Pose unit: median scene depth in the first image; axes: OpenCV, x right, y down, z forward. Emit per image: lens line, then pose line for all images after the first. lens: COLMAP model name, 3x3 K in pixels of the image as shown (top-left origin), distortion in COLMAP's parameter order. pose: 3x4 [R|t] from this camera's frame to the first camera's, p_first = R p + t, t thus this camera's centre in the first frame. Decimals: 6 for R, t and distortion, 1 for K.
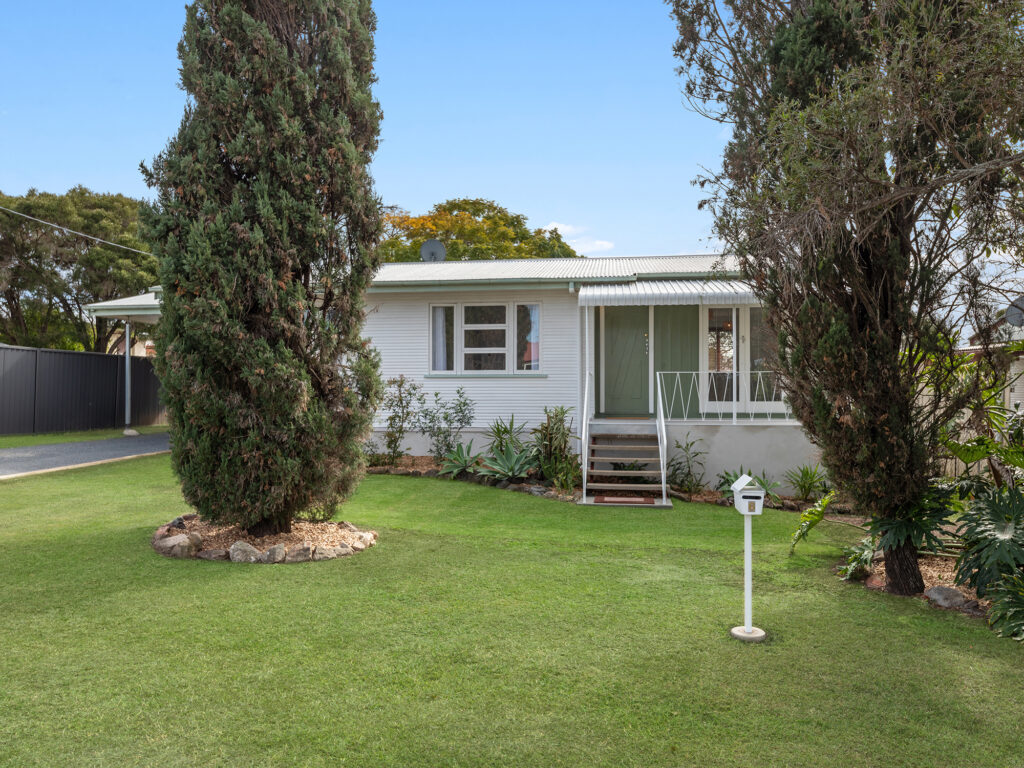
lens RADIAL K [[736.0, 0, 512.0], [0, 736.0, 384.0], [0, 0, 1]] dist [0.005996, 0.000862]
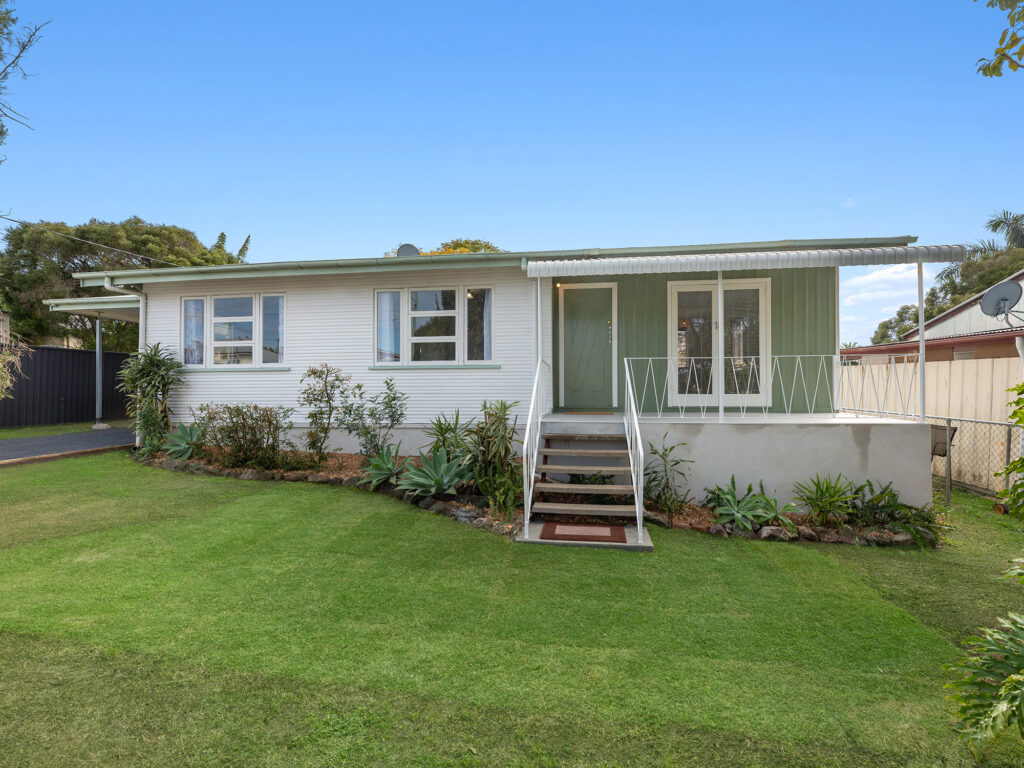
lens RADIAL K [[485.2, 0, 512.0], [0, 485.2, 384.0], [0, 0, 1]] dist [-0.002723, -0.000192]
pose [[0.999959, -0.004194, -0.008027, 0.072667], [0.004213, 0.999988, 0.002317, 0.010124], [0.008017, -0.002350, 0.999965, 0.437802]]
